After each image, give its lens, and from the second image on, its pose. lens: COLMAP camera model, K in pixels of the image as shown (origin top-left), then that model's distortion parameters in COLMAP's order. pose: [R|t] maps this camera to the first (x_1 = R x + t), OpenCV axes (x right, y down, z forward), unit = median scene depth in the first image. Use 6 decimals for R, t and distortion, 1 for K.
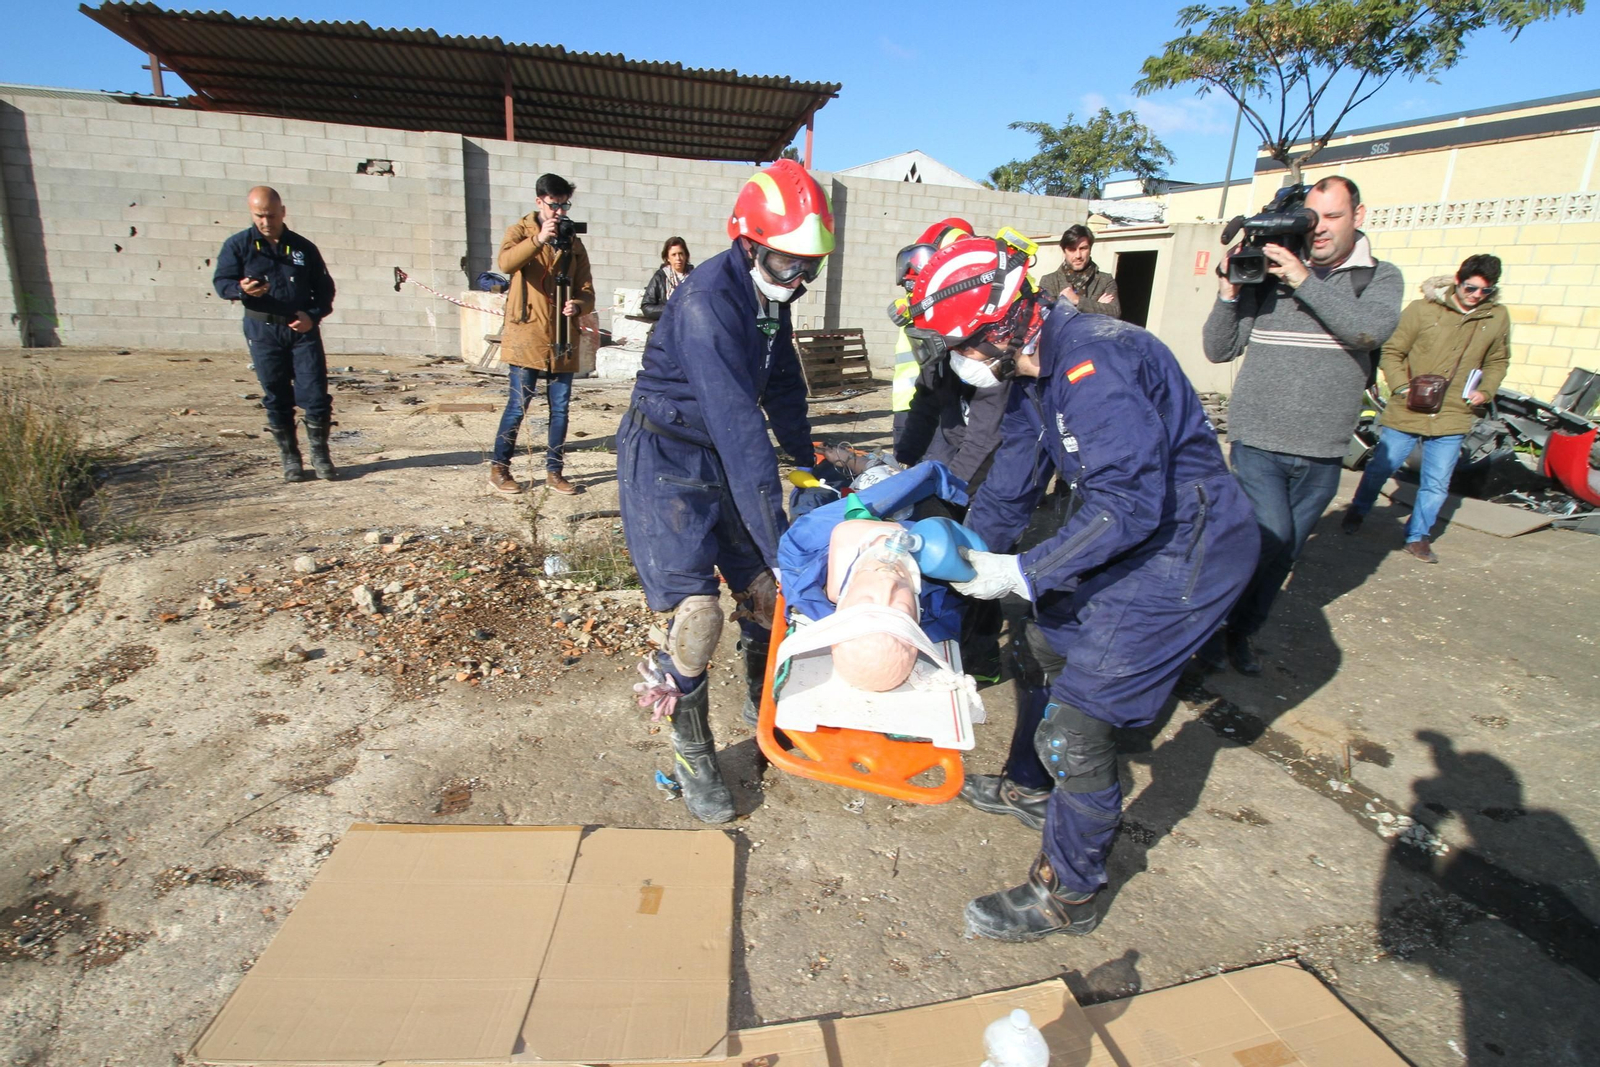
lens RADIAL K [[832.9, 0, 795.8], [0, 832.9, 529.4], [0, 0, 1]] dist [-0.001769, -0.012046]
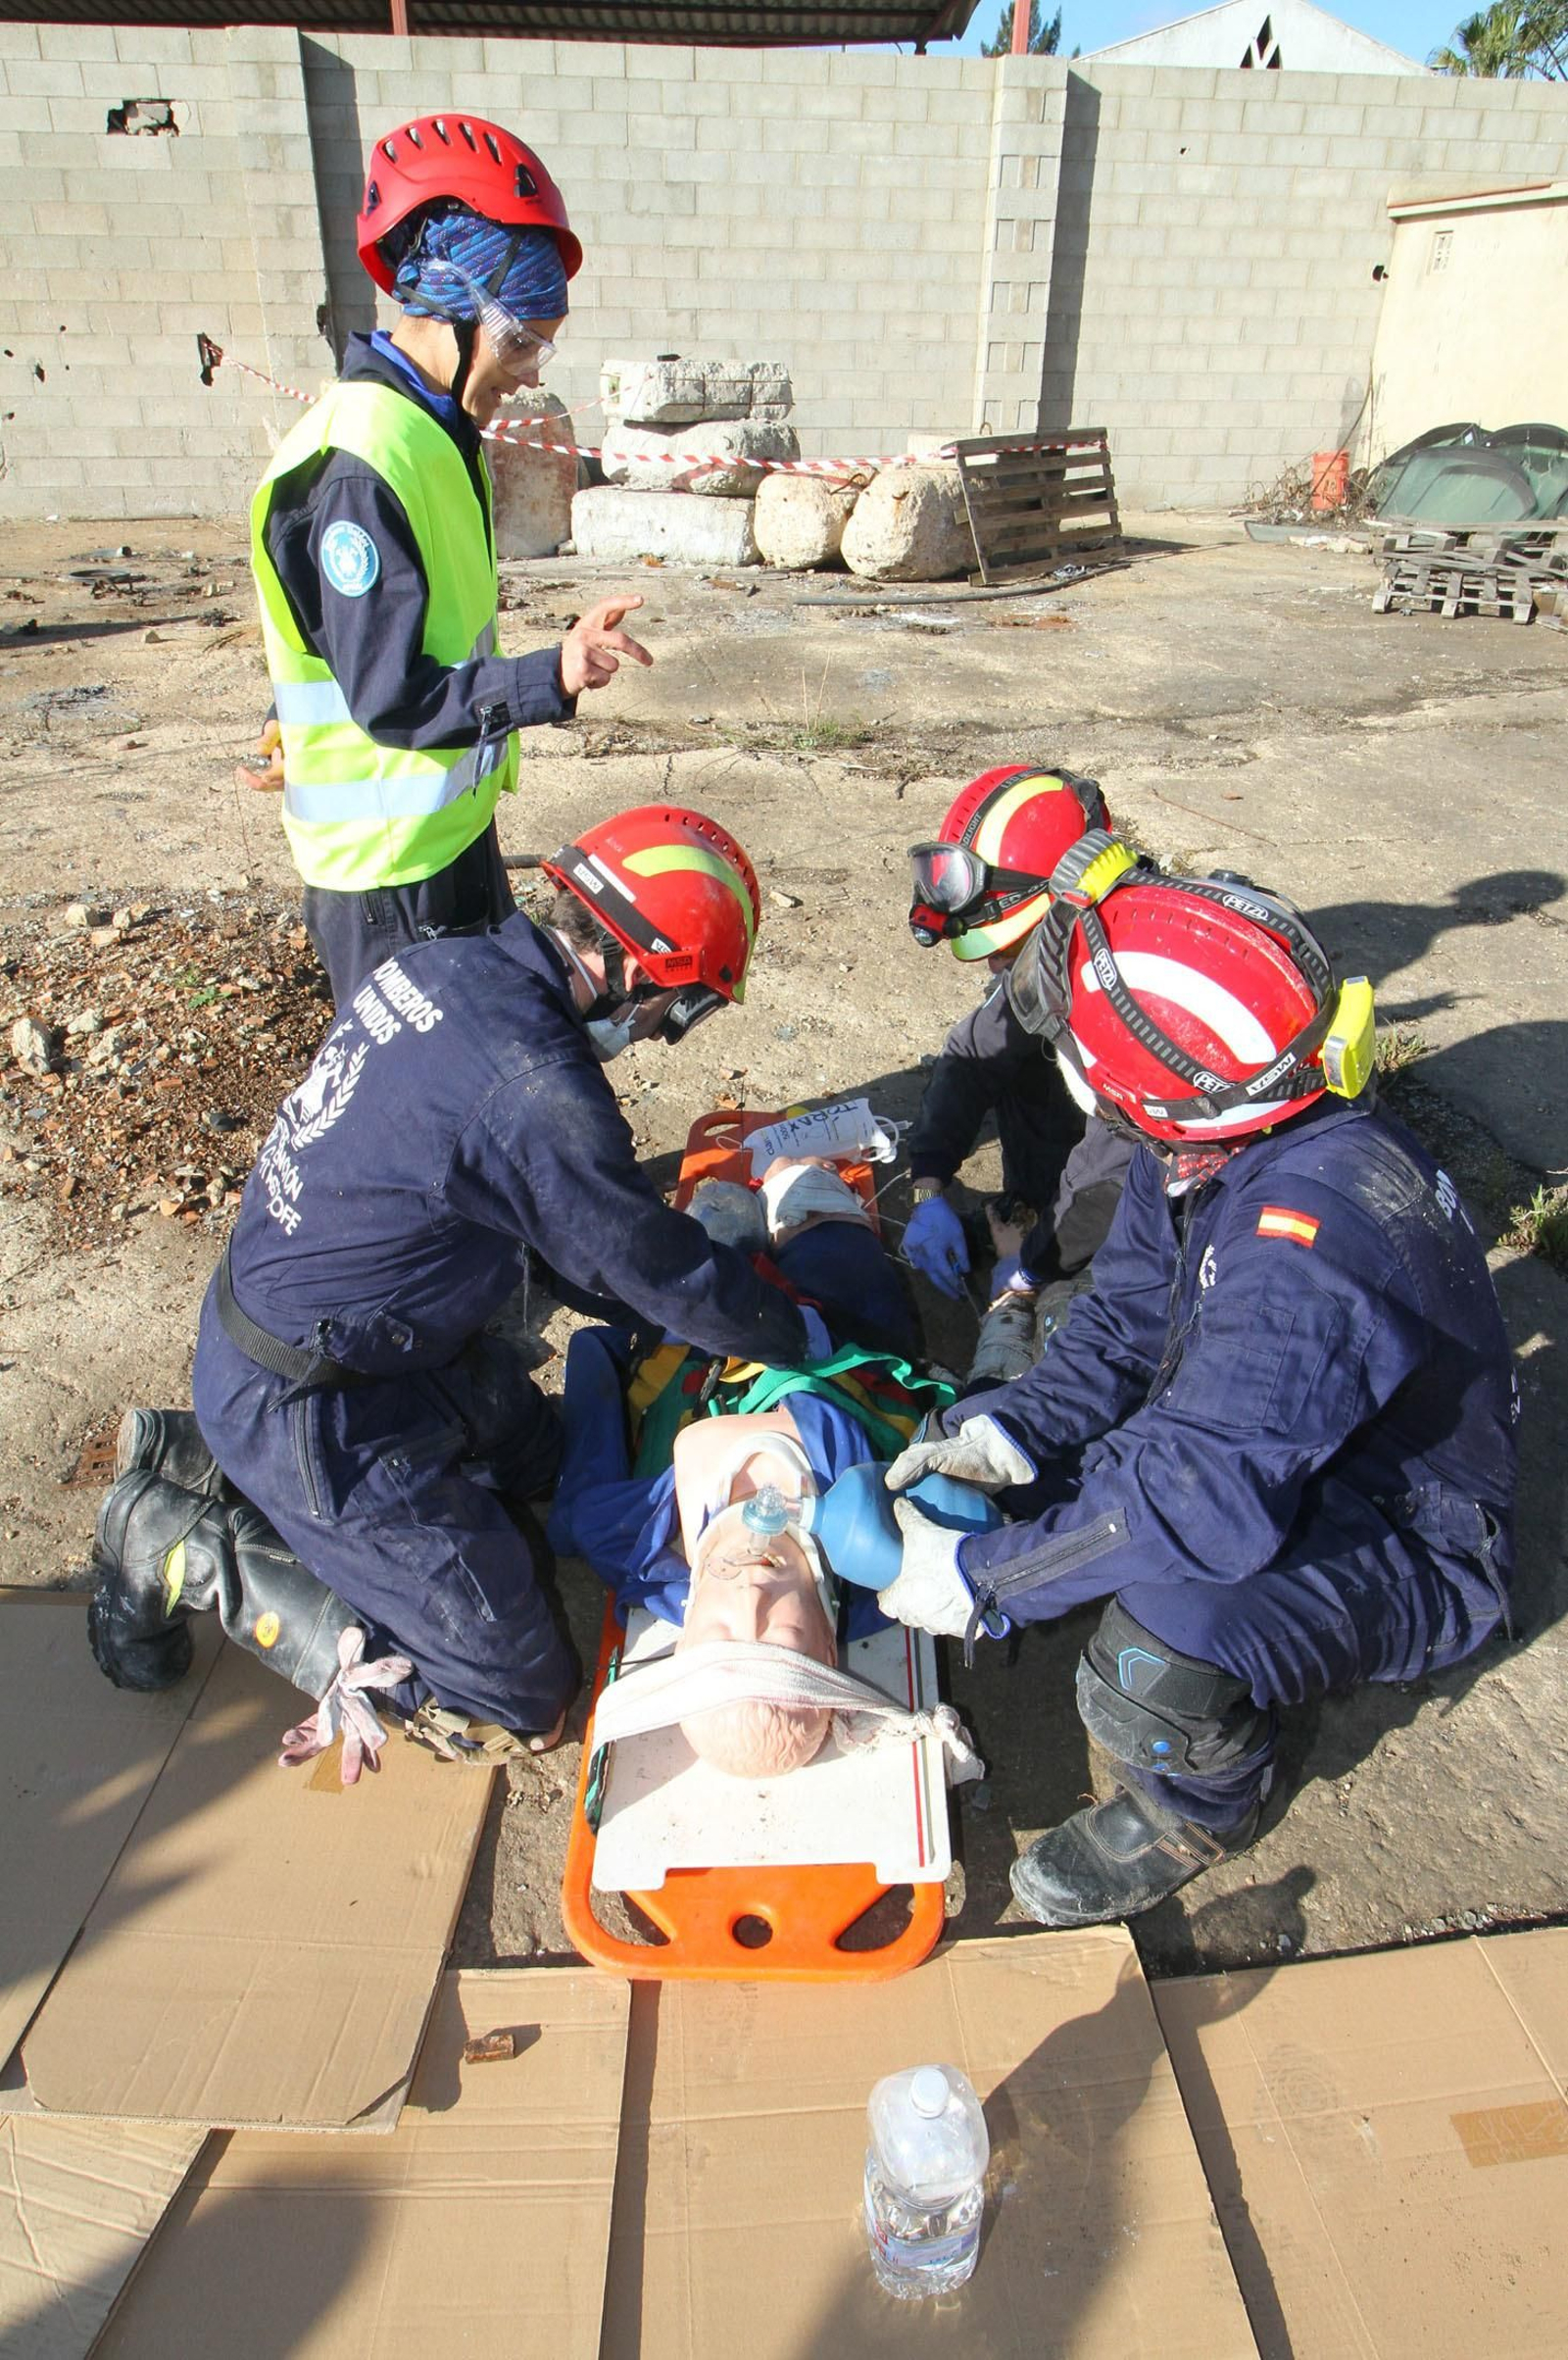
lens RADIAL K [[1489.2, 0, 774.9], [0, 1489.2, 1215.5], [0, 0, 1]] dist [0.002139, -0.009626]
pose [[0.988359, 0.036157, -0.147778, 0.086633], [0.002012, 0.968157, 0.250336, -0.039352], [0.152124, -0.247719, 0.956814, 0.080037]]
